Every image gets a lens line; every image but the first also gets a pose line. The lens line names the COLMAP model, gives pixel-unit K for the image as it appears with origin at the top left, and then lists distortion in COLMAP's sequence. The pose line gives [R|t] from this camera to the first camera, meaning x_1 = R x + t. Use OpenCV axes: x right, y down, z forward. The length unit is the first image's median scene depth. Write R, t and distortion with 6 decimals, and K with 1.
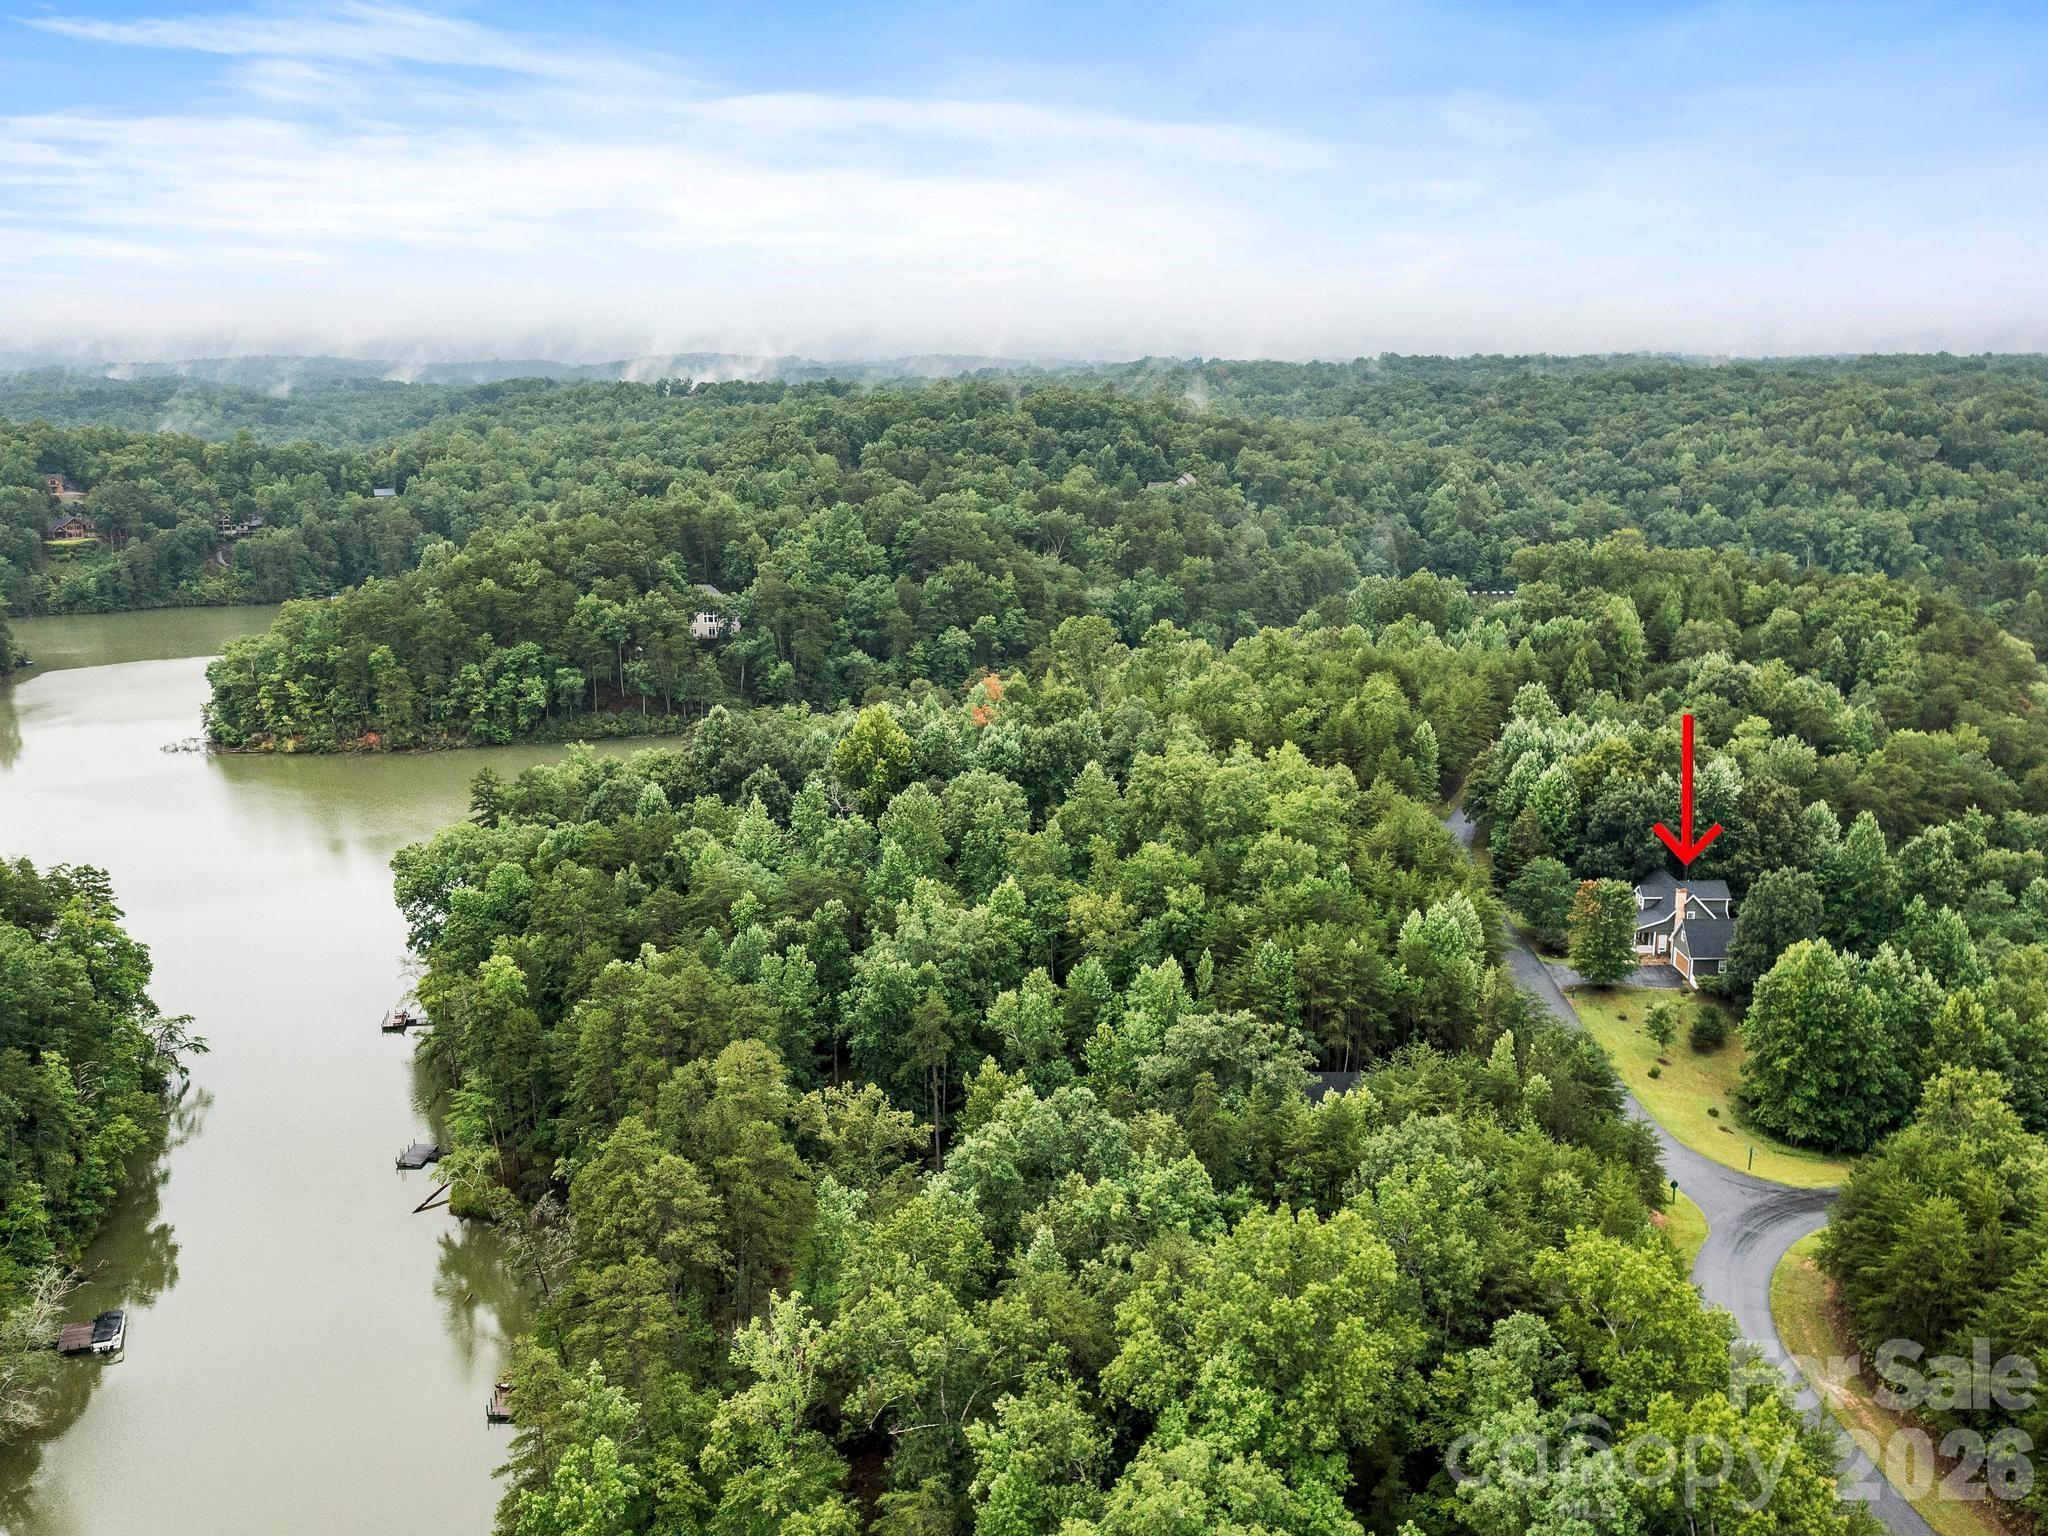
lens RADIAL K [[1829.0, 0, 1024.0], [0, 1829.0, 768.0], [0, 0, 1]] dist [-0.008650, 0.014358]
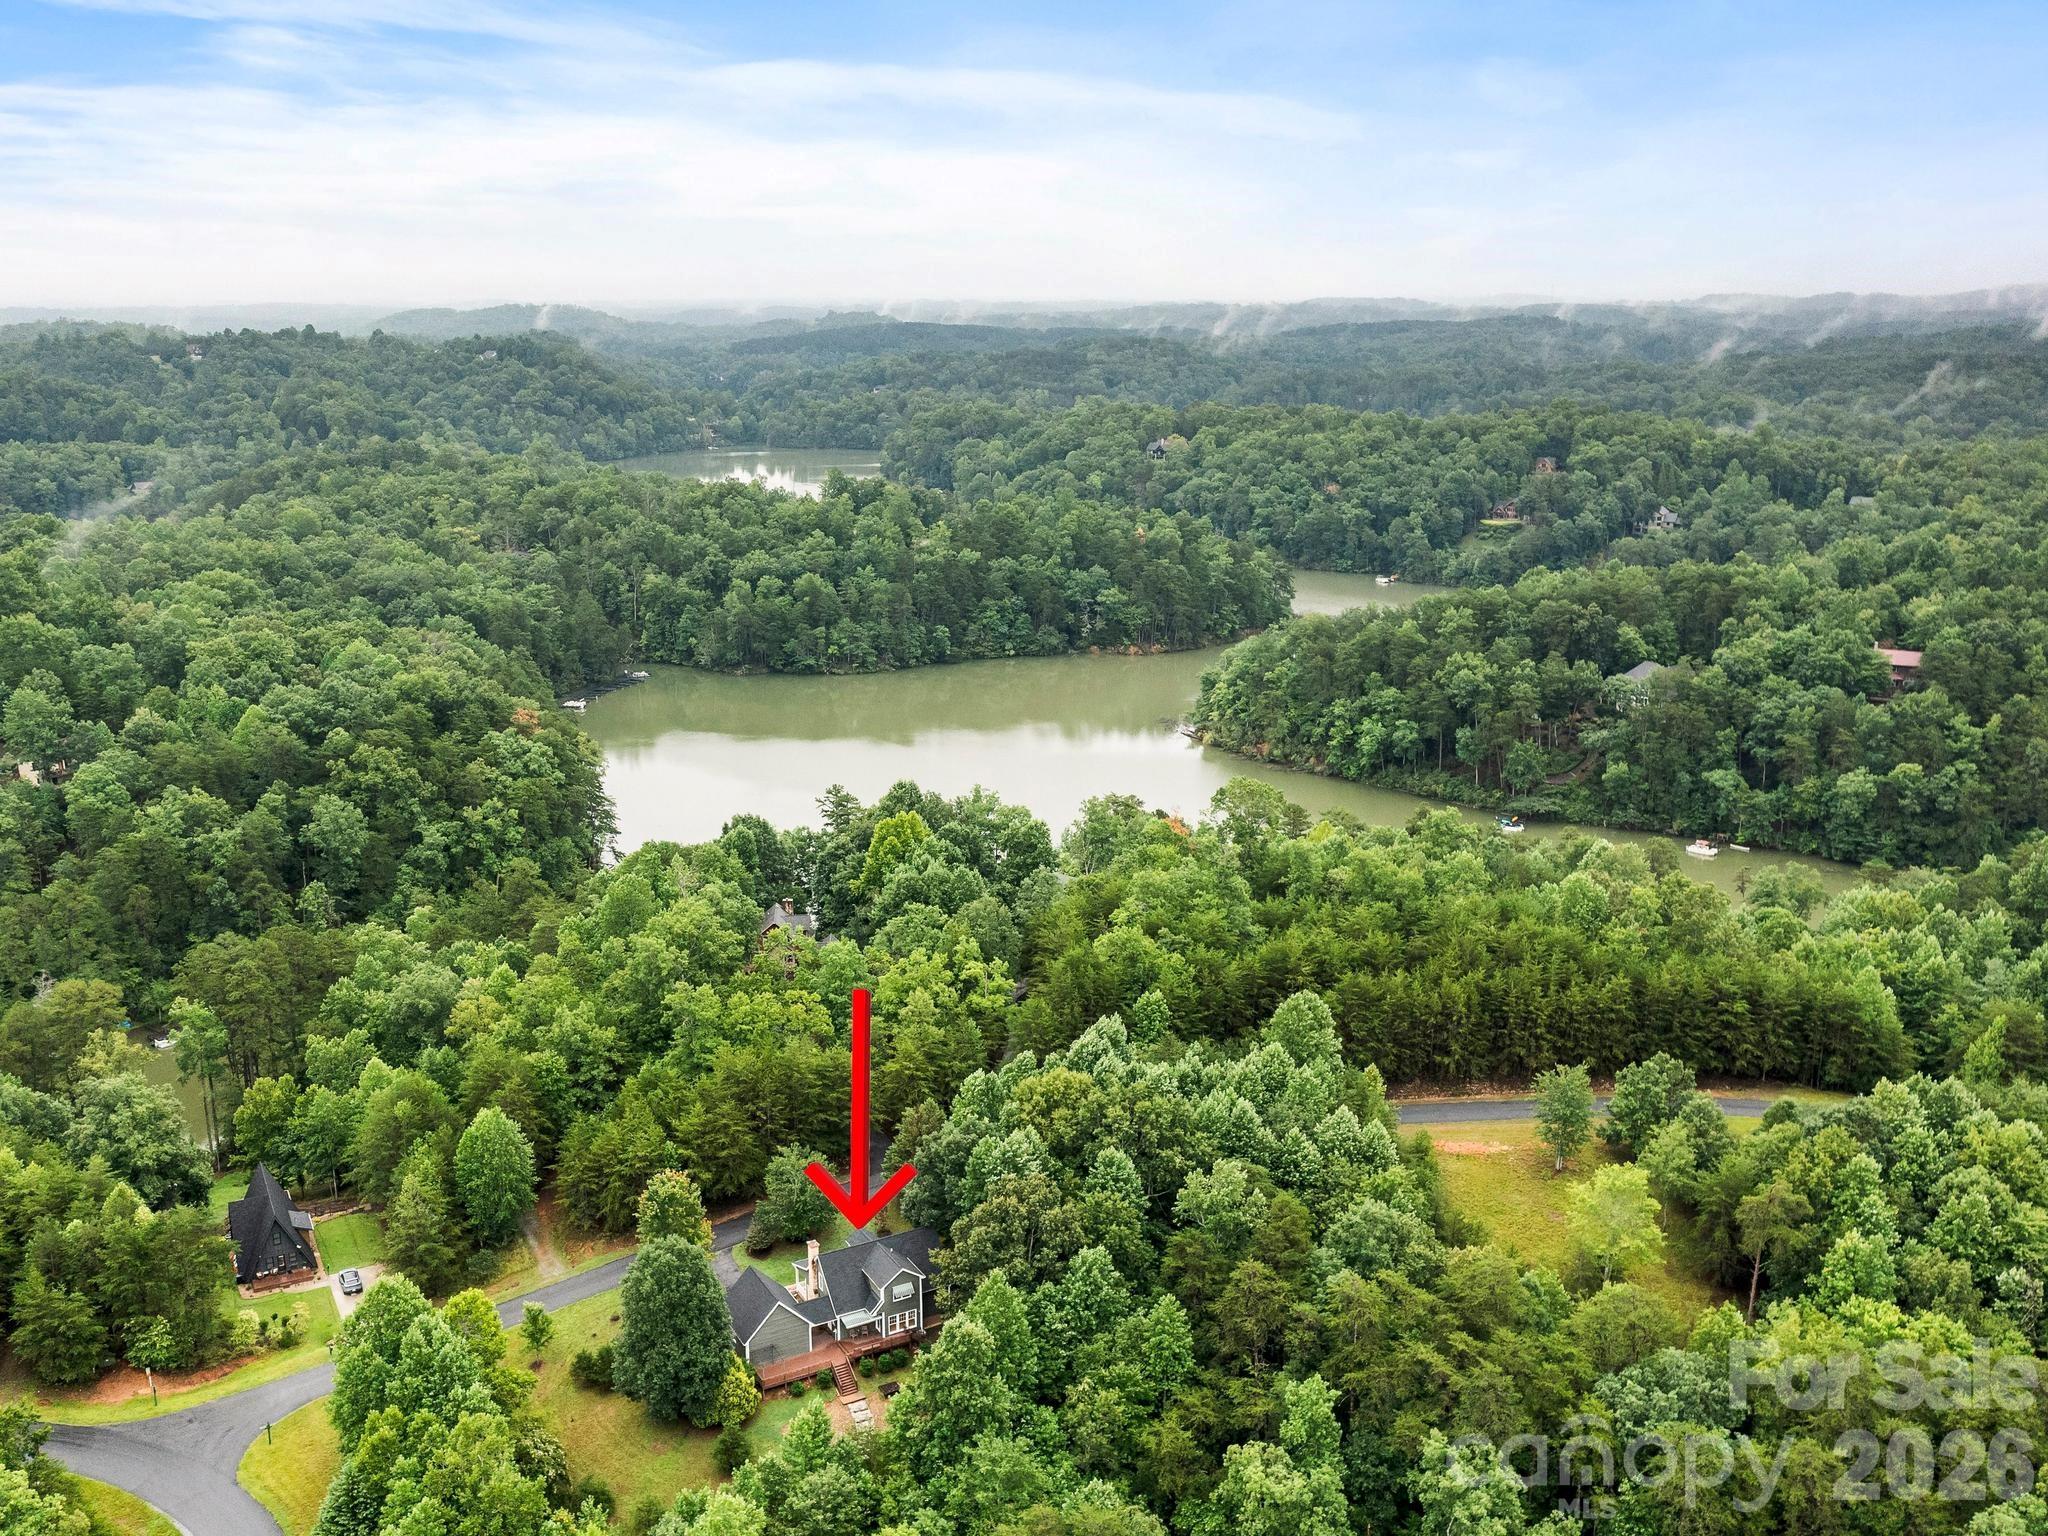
lens RADIAL K [[1829.0, 0, 1024.0], [0, 1829.0, 768.0], [0, 0, 1]] dist [-0.008650, 0.014358]
pose [[0.471253, 0.224098, -0.853054, 0.517008], [-0.186393, 0.970643, 0.152019, -0.143321], [0.862078, 0.087364, 0.499189, 0.315176]]
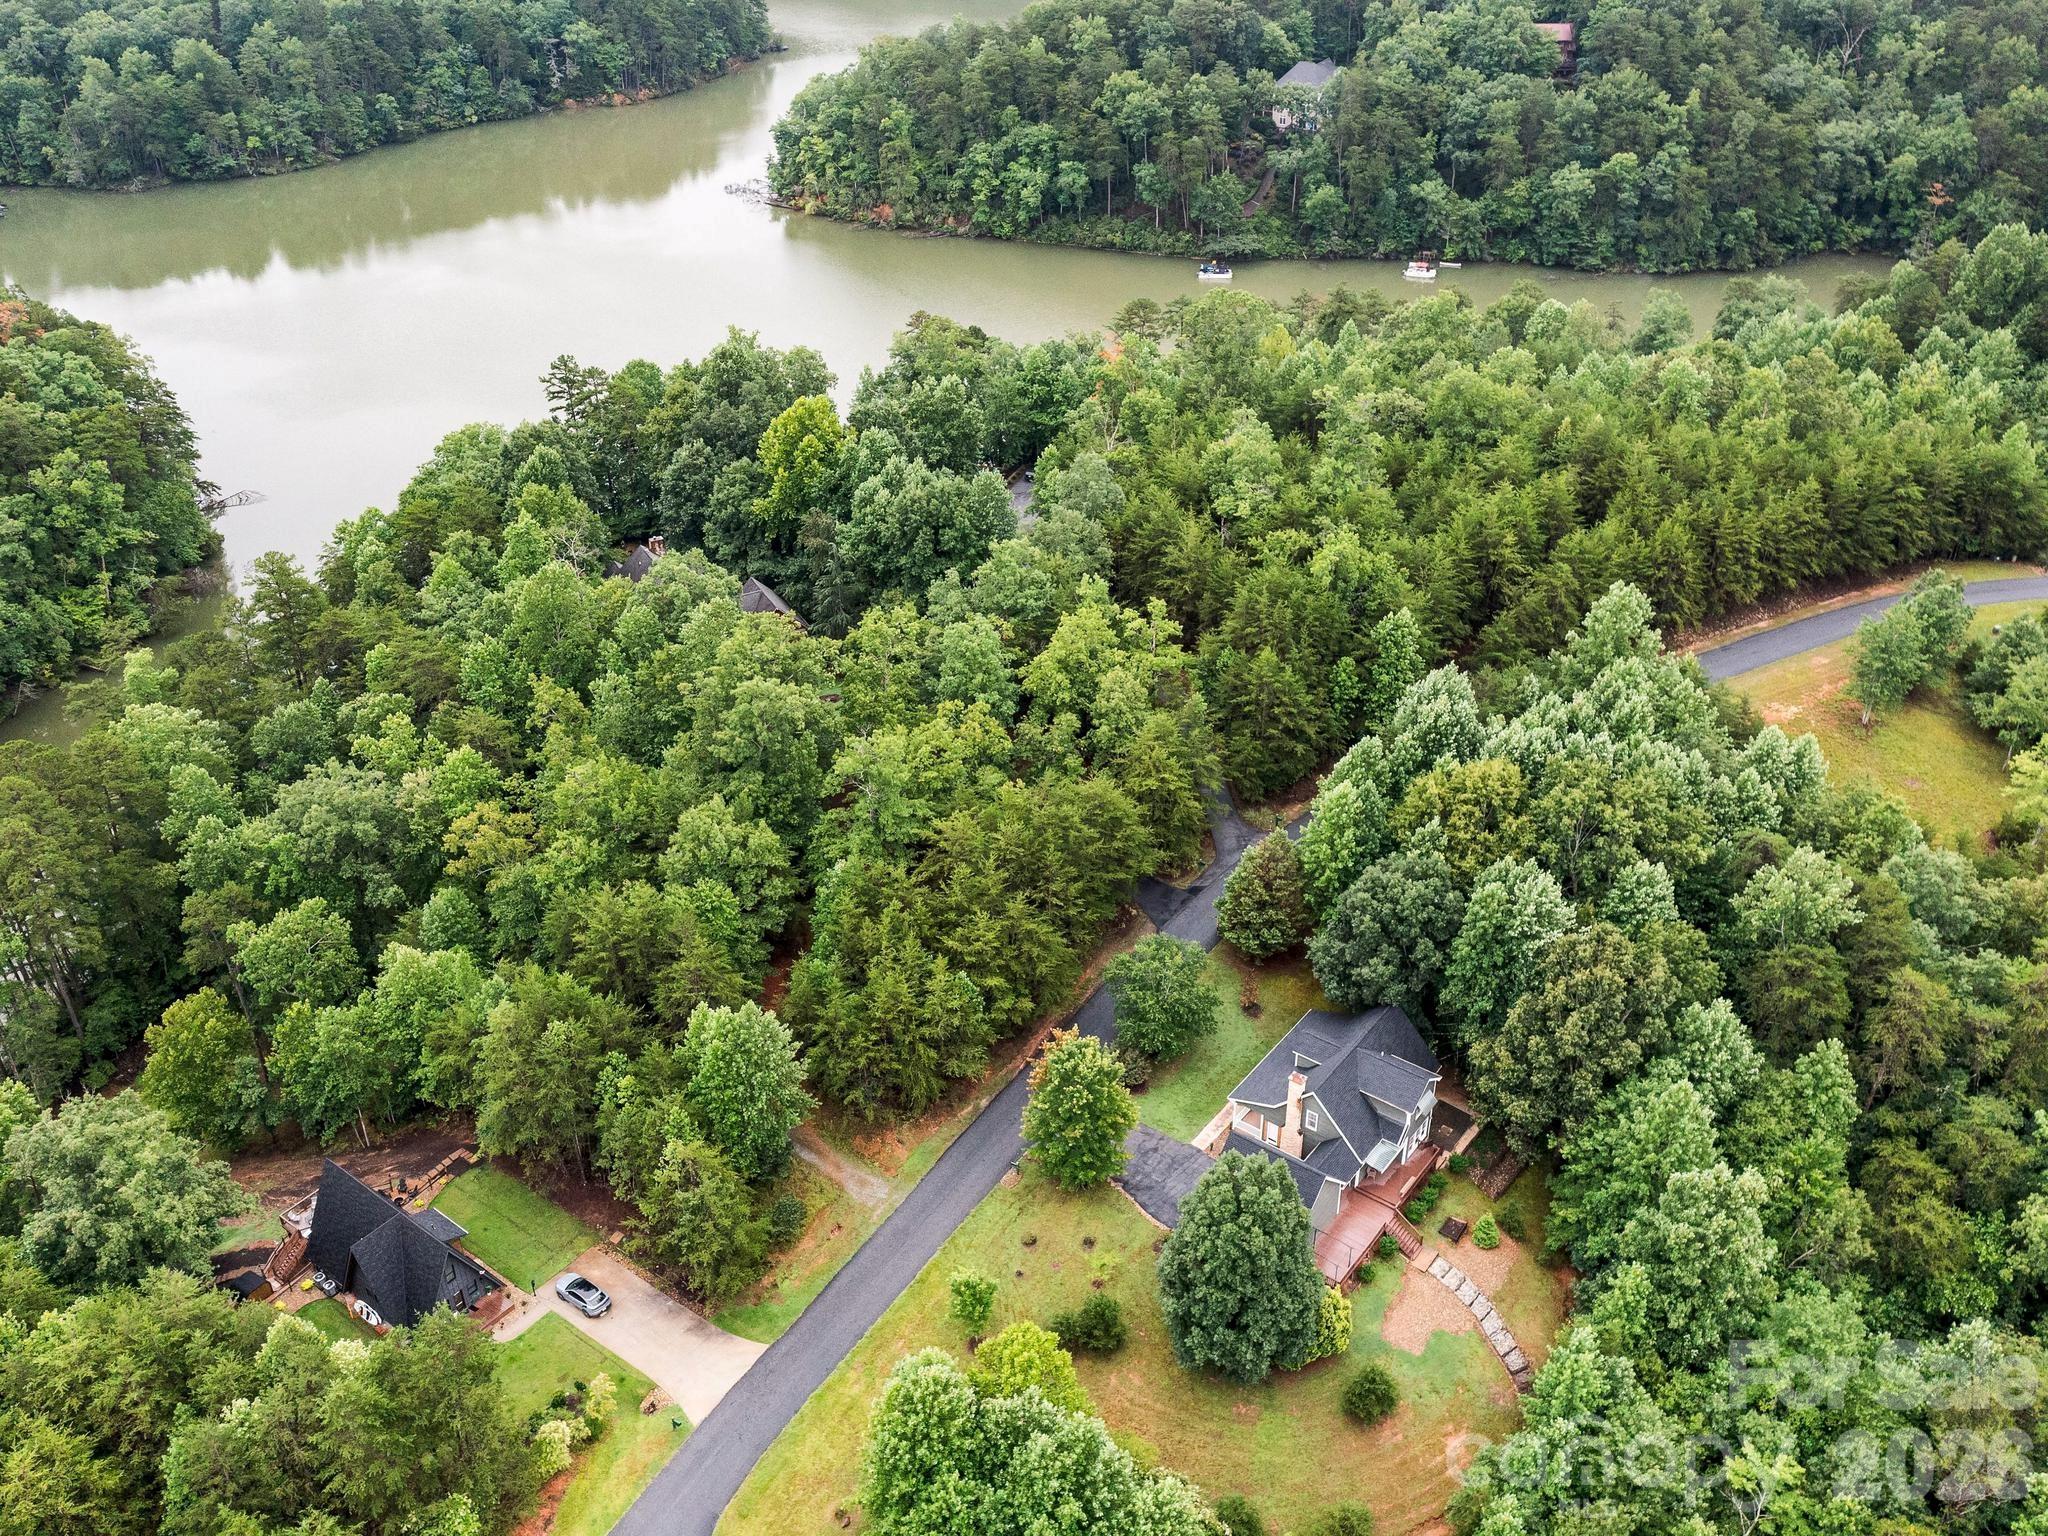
lens RADIAL K [[1829.0, 0, 1024.0], [0, 1829.0, 768.0], [0, 0, 1]] dist [-0.008650, 0.014358]
pose [[0.789213, 0.324238, -0.521548, 0.283793], [-0.117650, 0.913357, 0.389791, -0.128187], [0.602745, -0.246268, 0.758980, 0.247940]]
